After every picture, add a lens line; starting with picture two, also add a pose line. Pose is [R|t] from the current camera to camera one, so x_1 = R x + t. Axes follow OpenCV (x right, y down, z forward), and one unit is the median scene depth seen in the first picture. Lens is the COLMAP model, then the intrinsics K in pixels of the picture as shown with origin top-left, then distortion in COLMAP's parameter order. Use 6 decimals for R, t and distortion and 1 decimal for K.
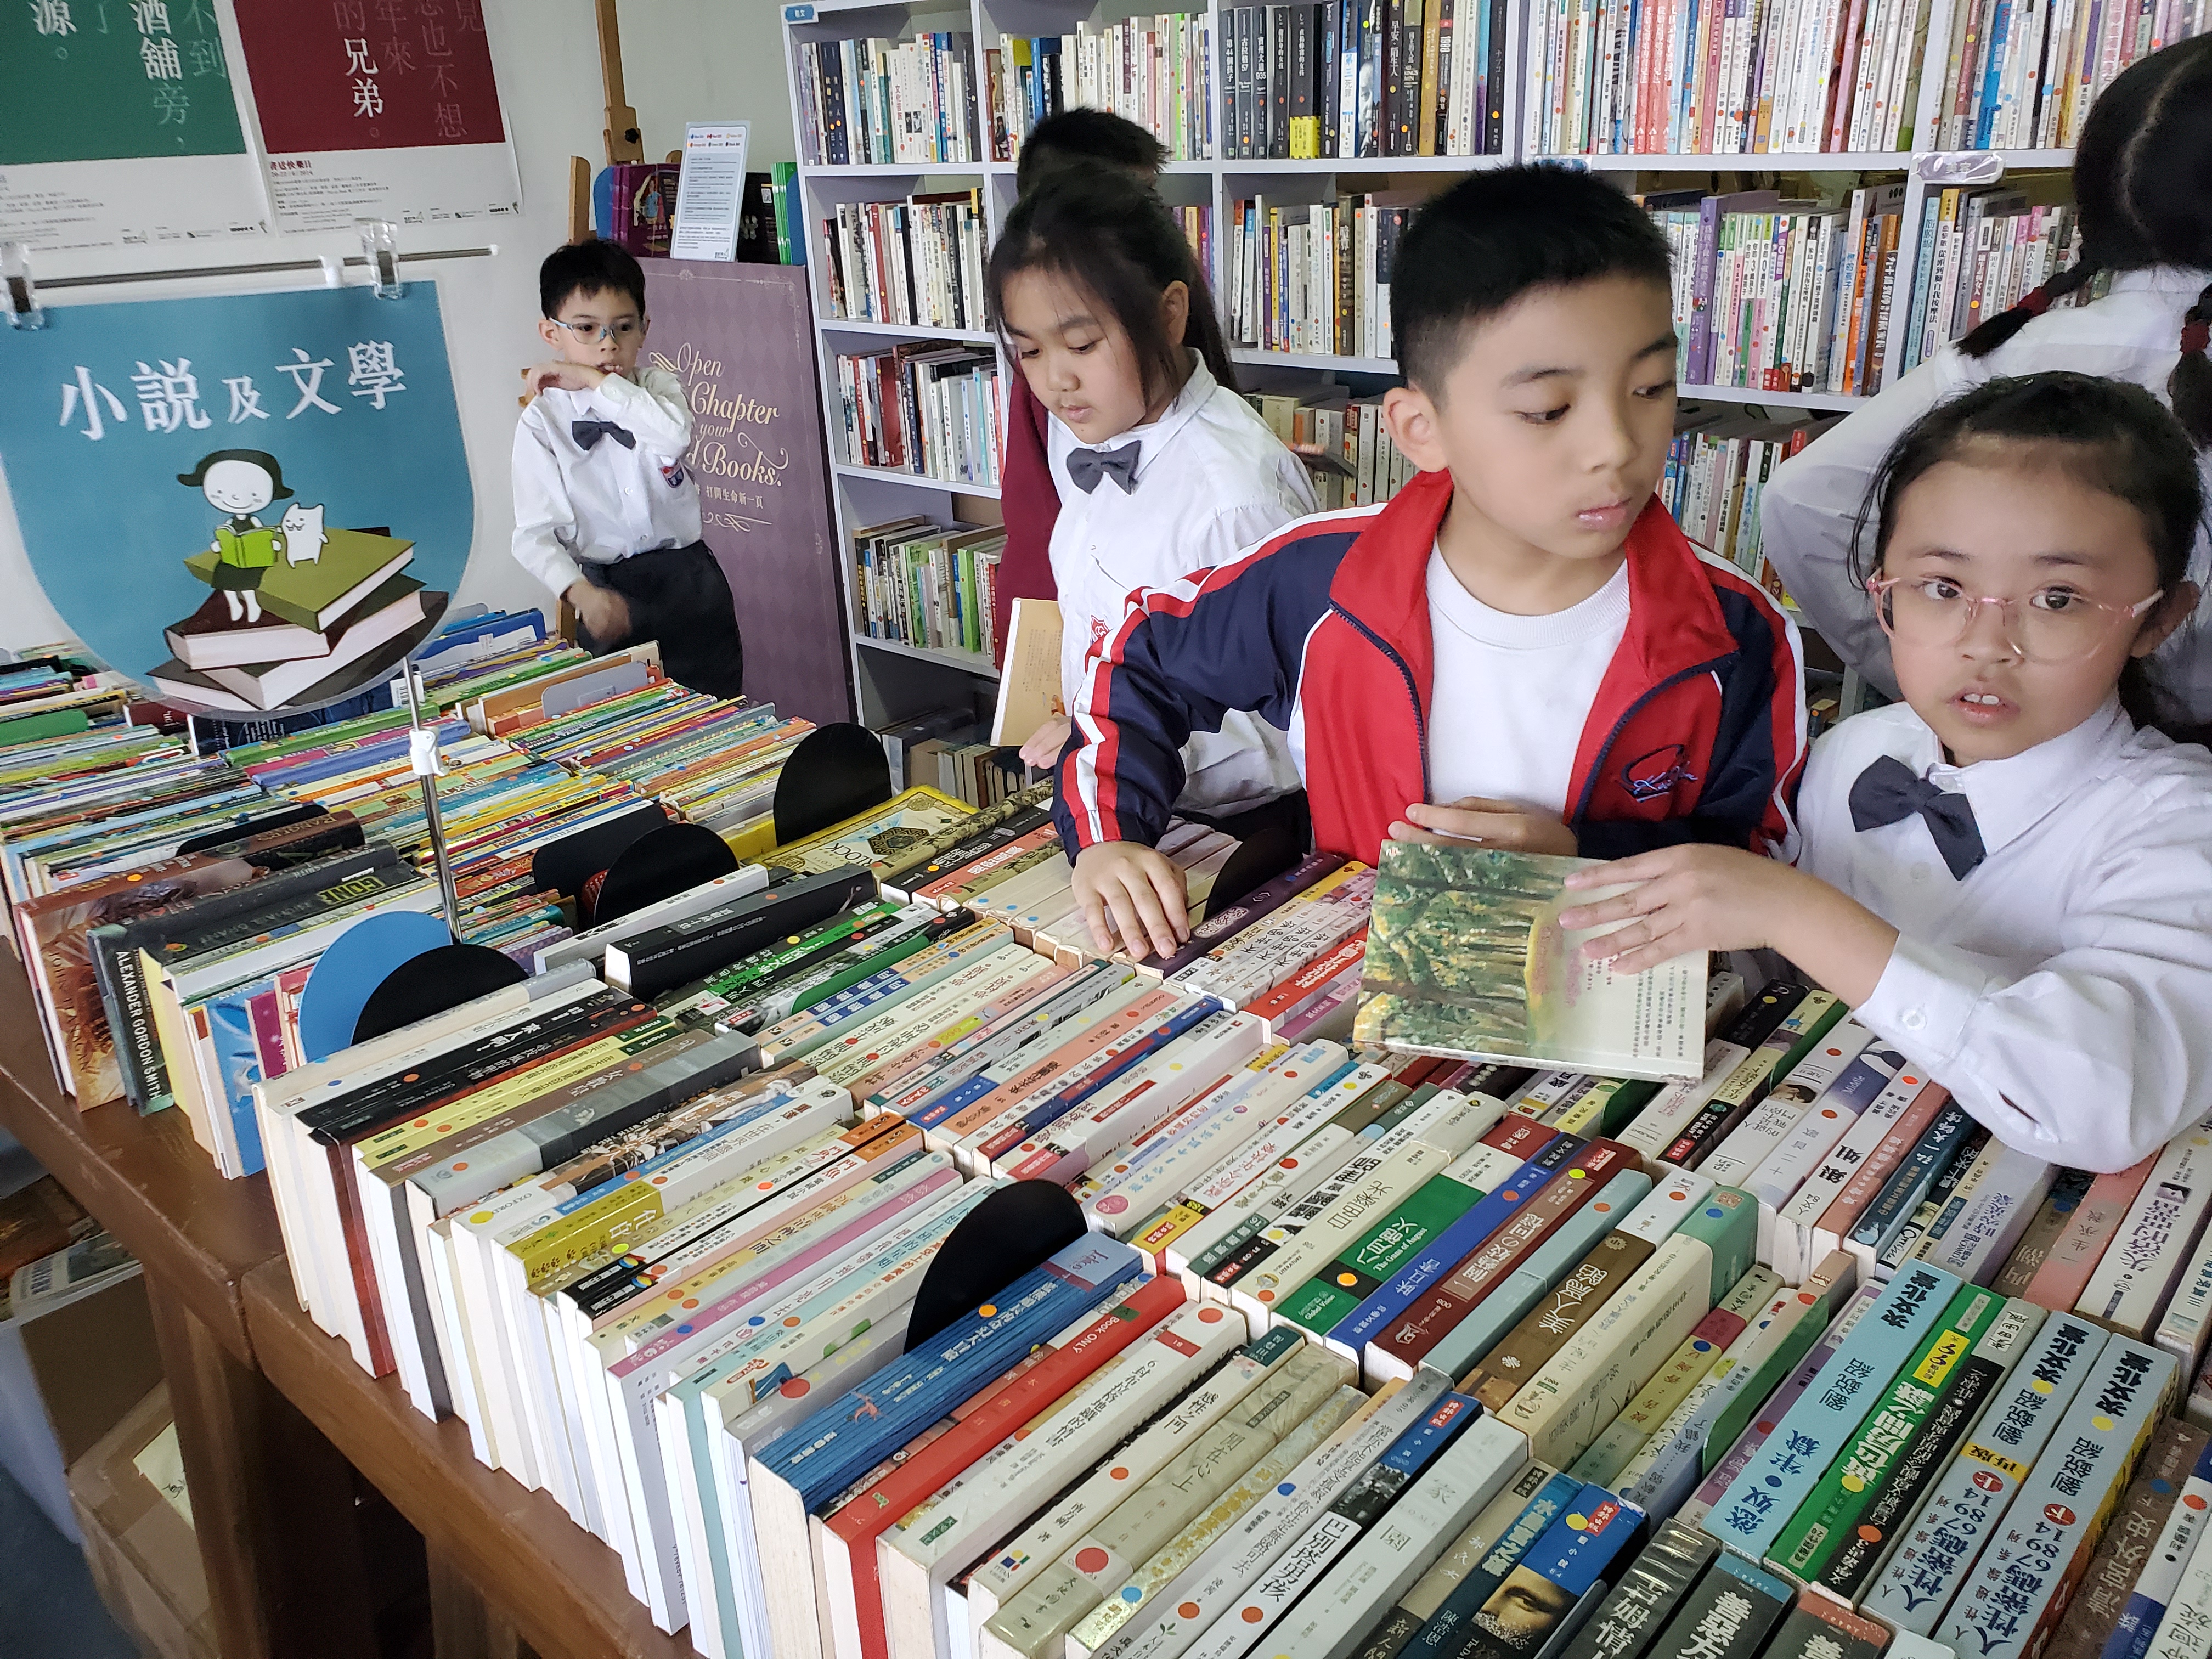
lens RADIAL K [[1737.1, 0, 1092.4], [0, 1737.1, 839.9], [0, 0, 1]] dist [0.004584, 0.007280]
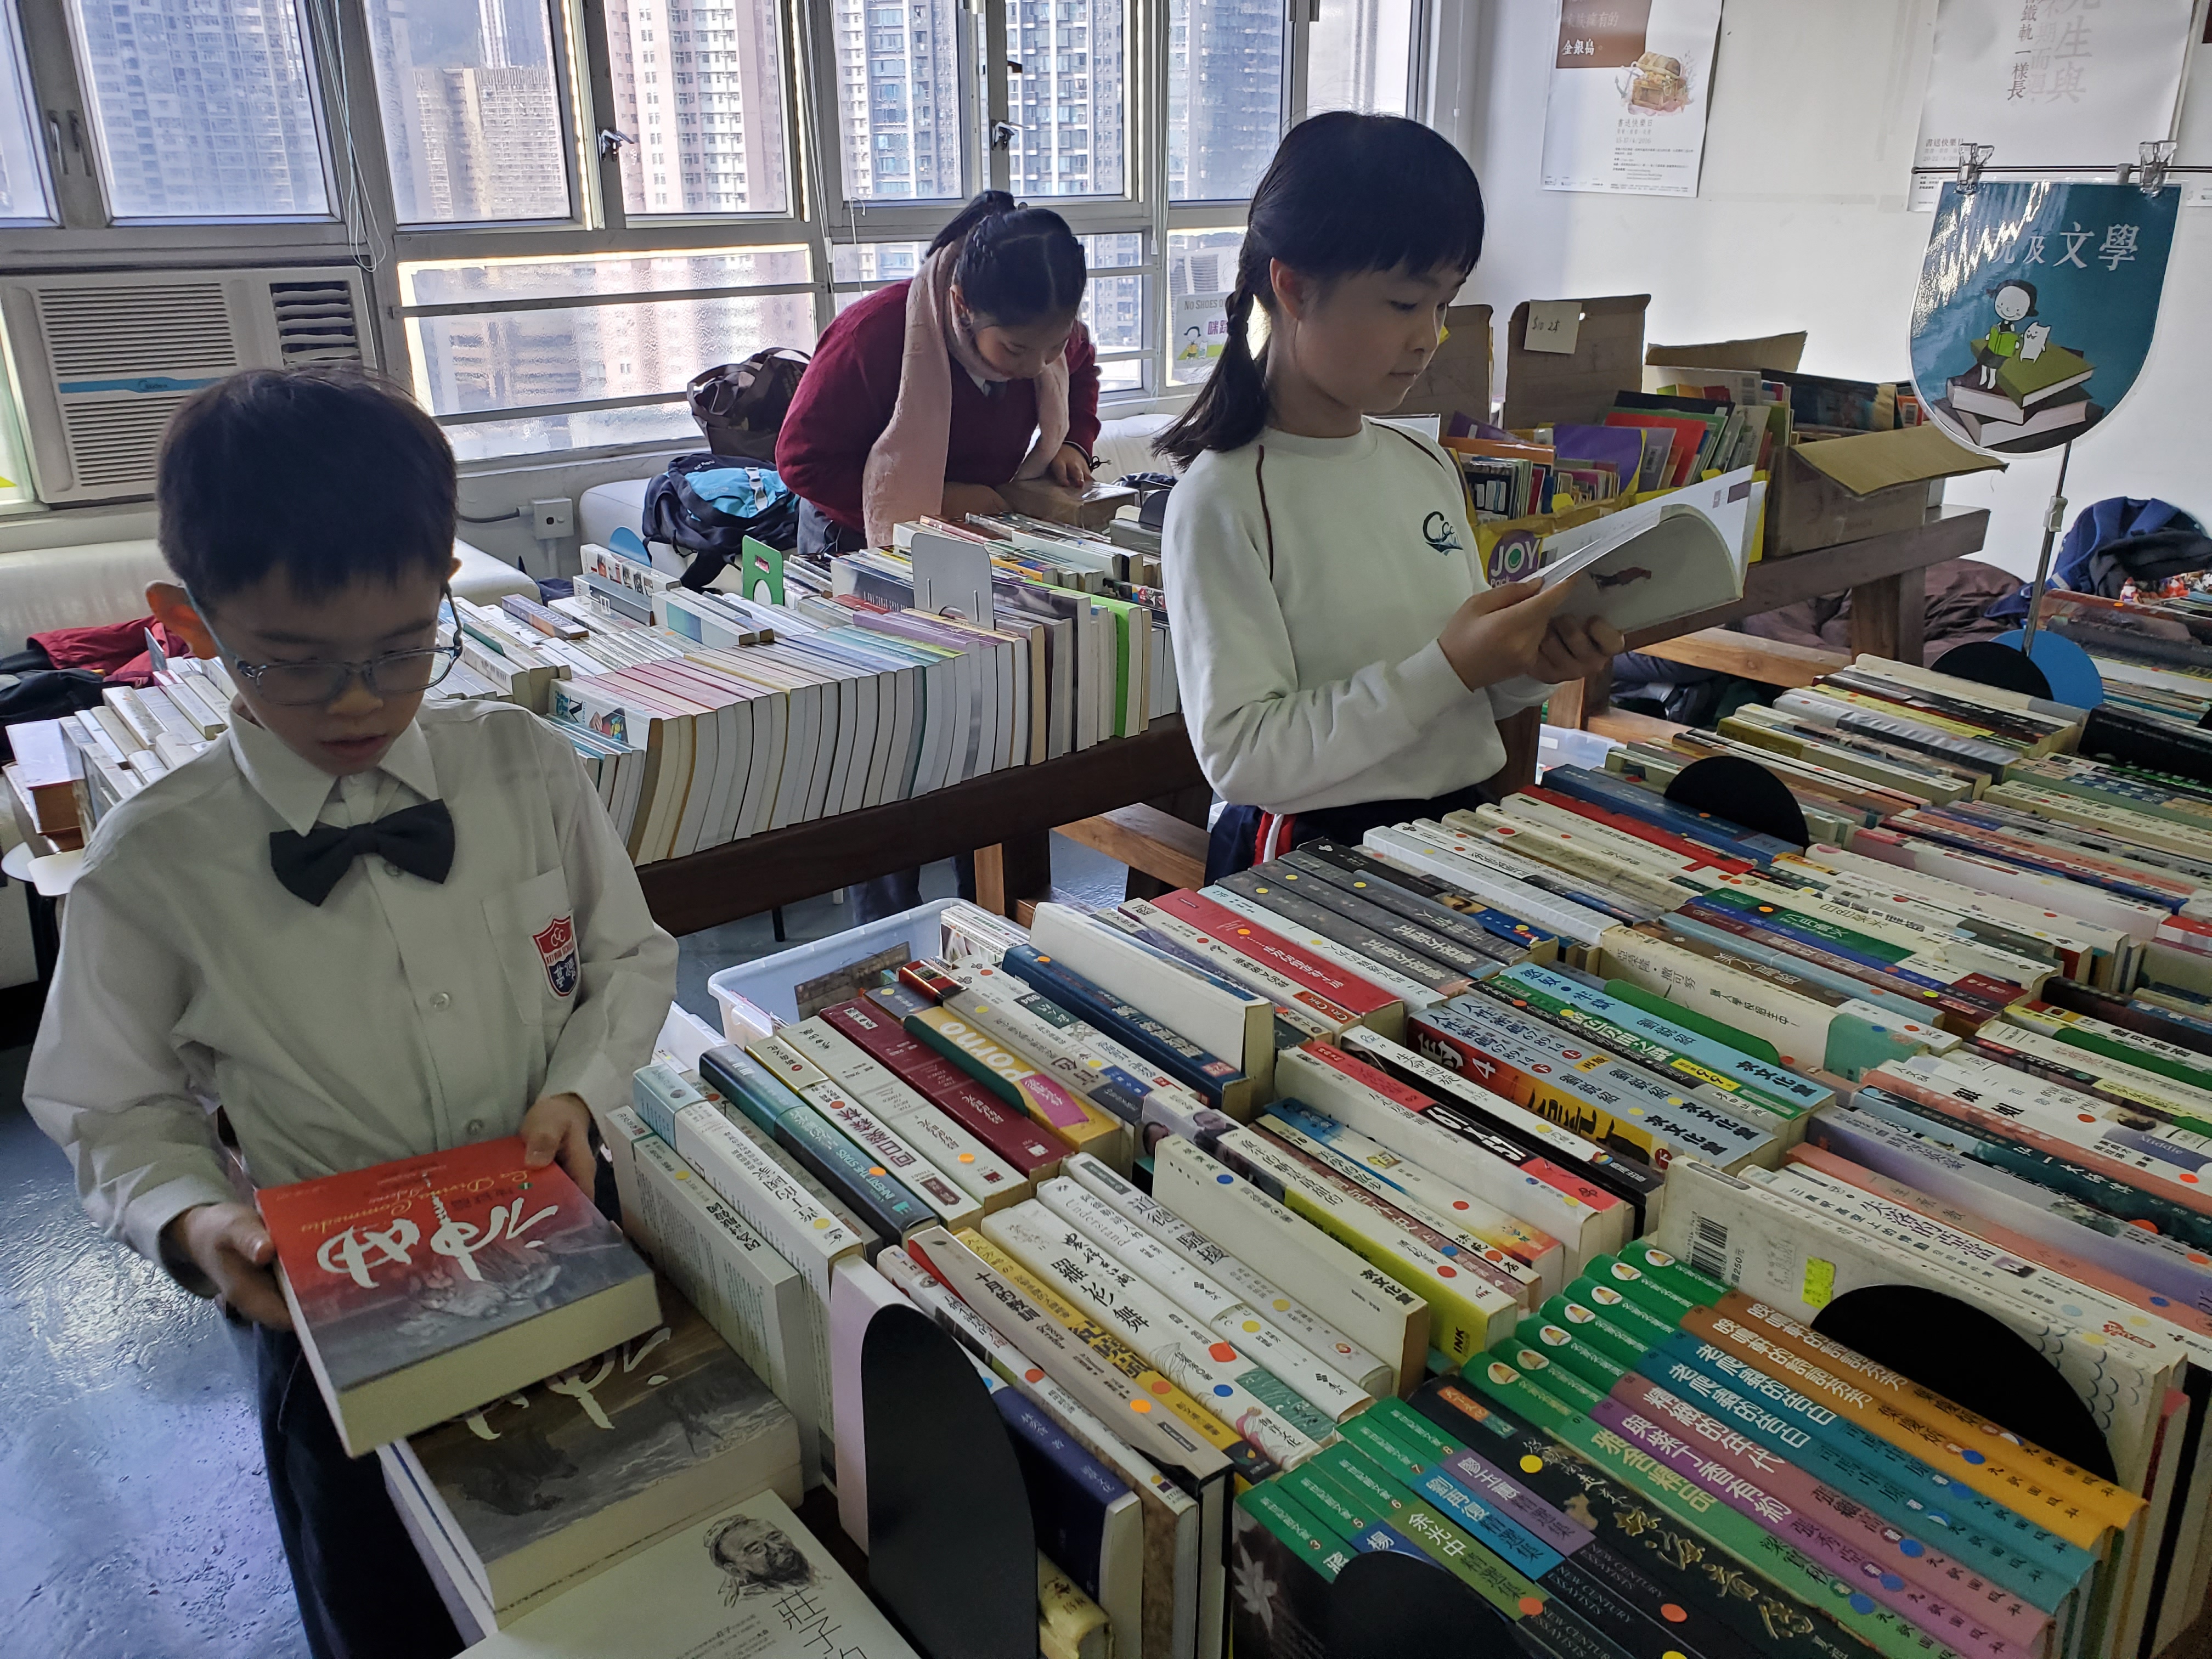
lens RADIAL K [[1737.1, 0, 1110.7], [0, 1737.1, 823.5], [0, 0, 1]] dist [0.004584, 0.007280]
pose [[-0.170240, 0.387986, -0.905806, 0.345903], [-0.365858, 0.828633, 0.423691, -0.048243], [0.914968, 0.403526, 0.000881, 0.113662]]
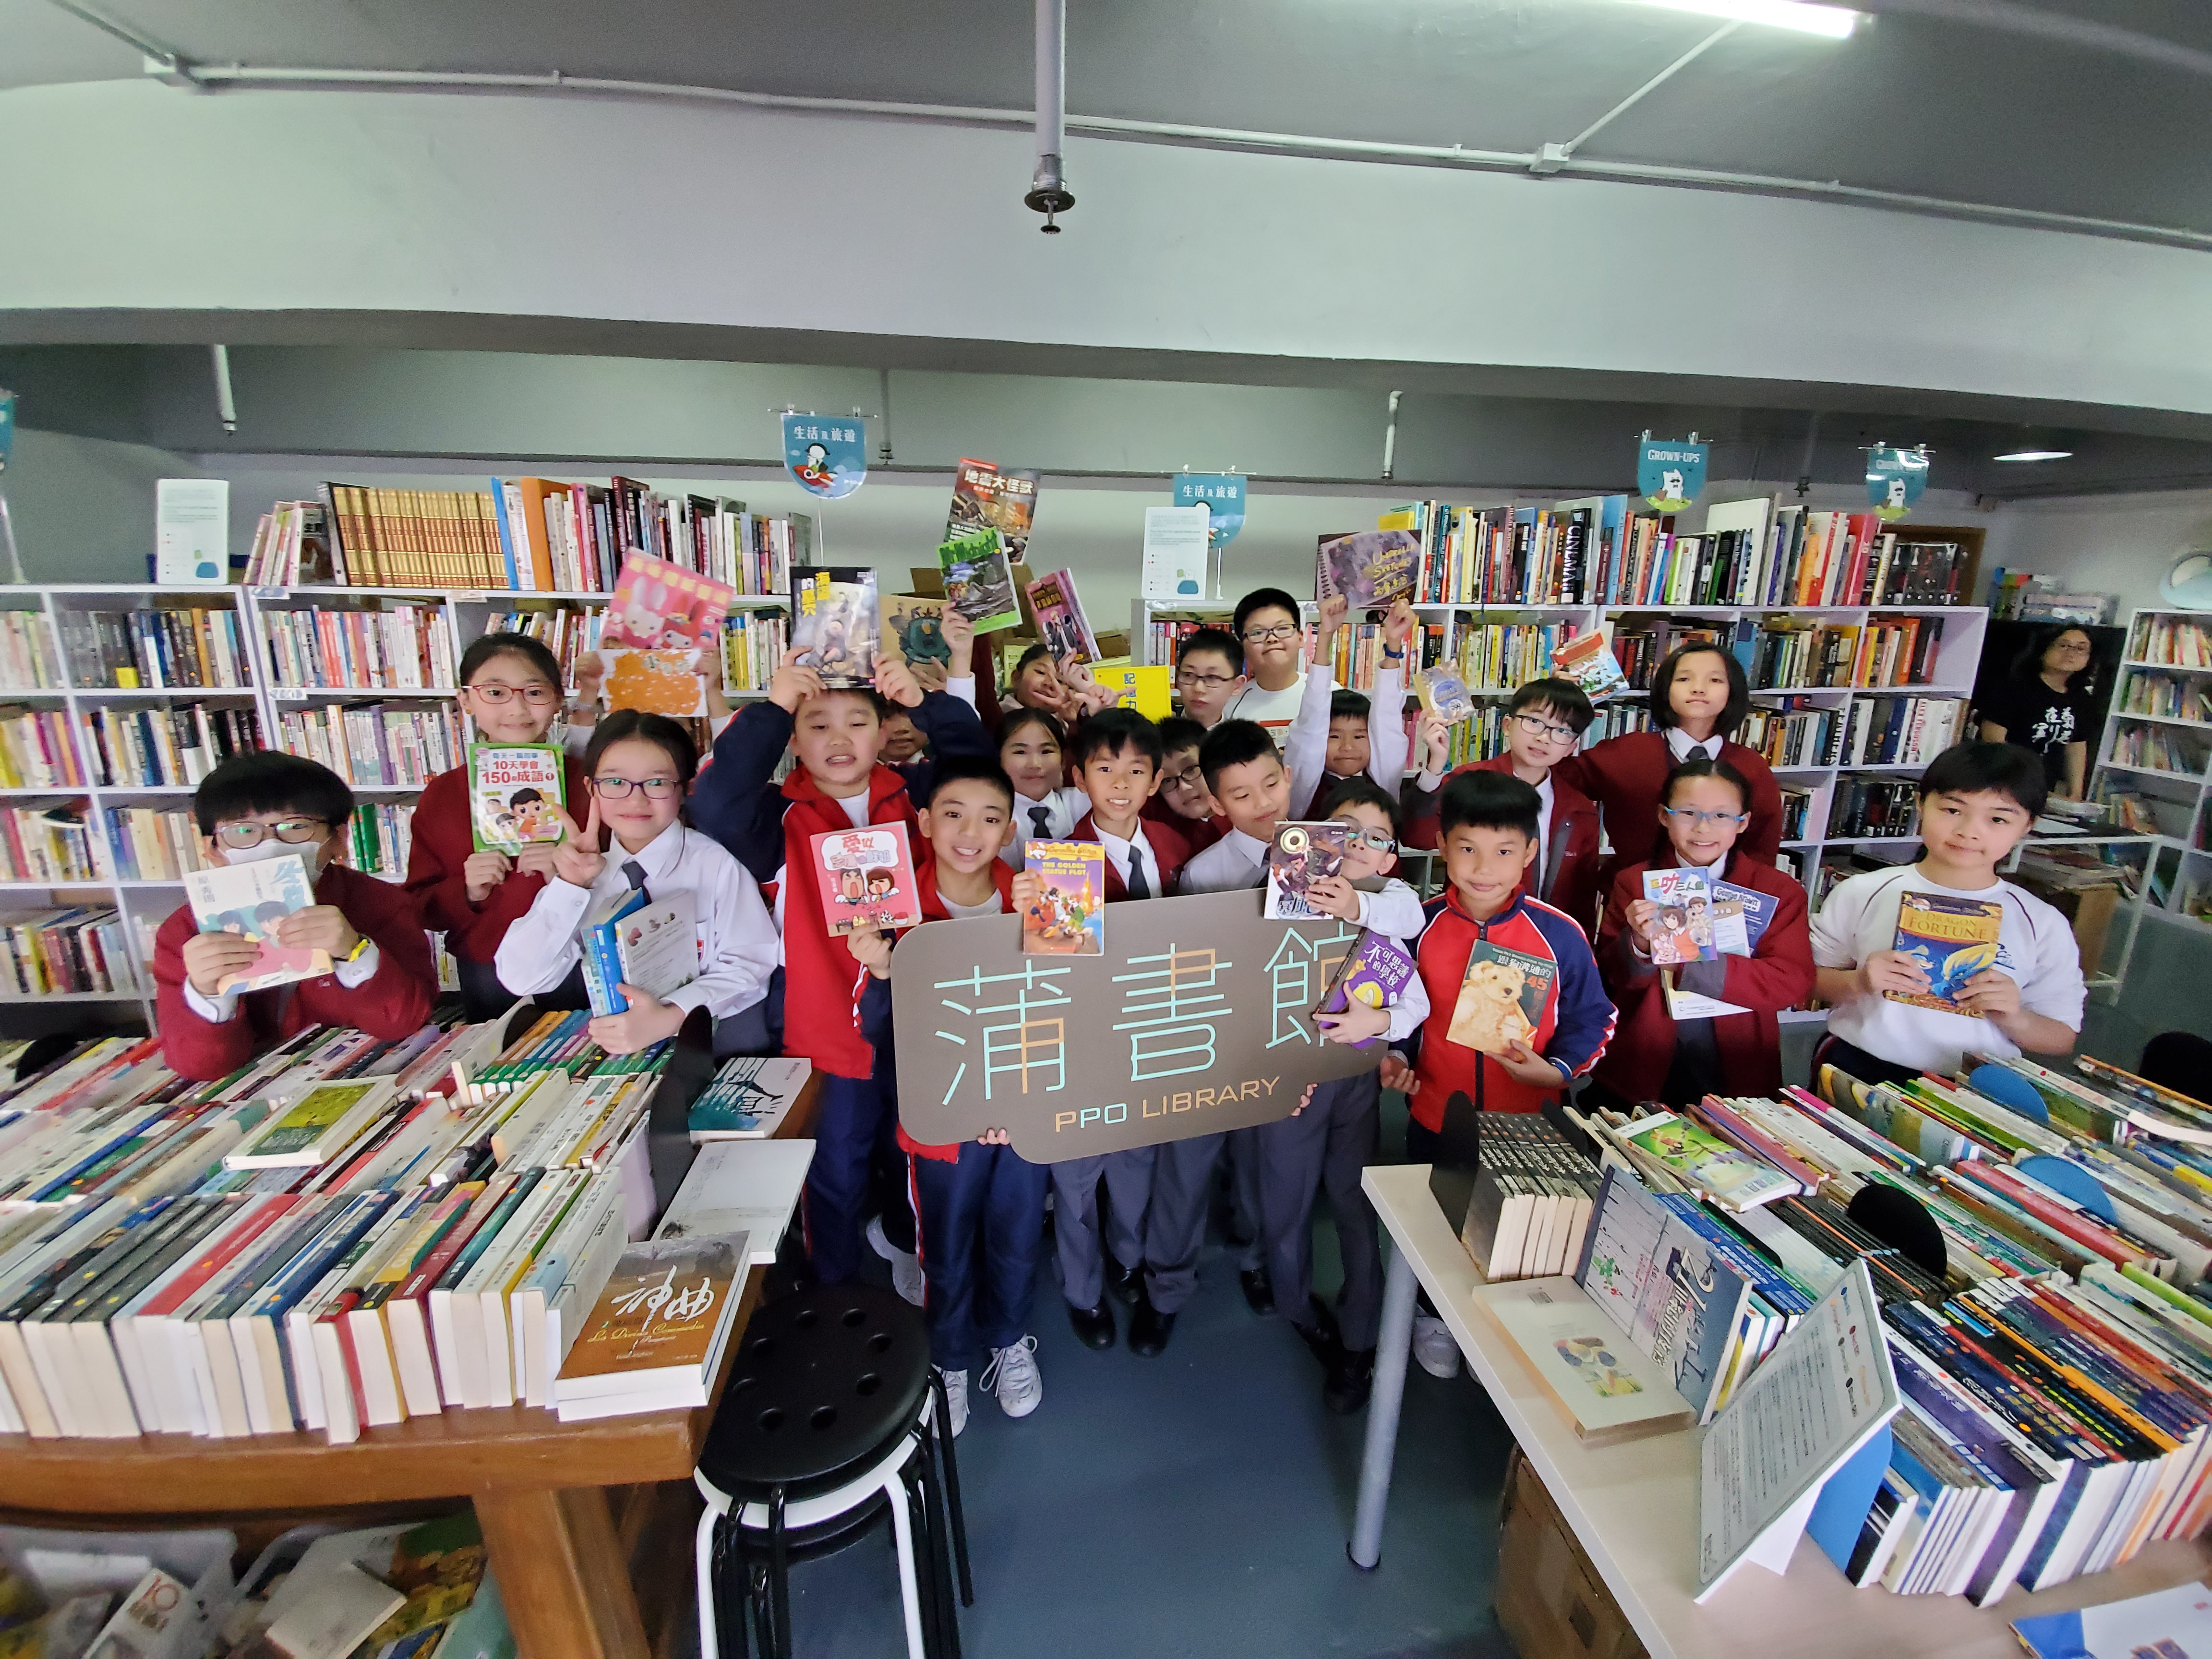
lens RADIAL K [[881.5, 0, 1107.5], [0, 881.5, 819.2], [0, 0, 1]] dist [-0.013079, -0.006883]
pose [[0.640326, -0.136894, 0.755806, 0.062769], [0.257087, 0.965434, -0.042944, 0.043107], [-0.723802, 0.221805, 0.653386, -0.261912]]
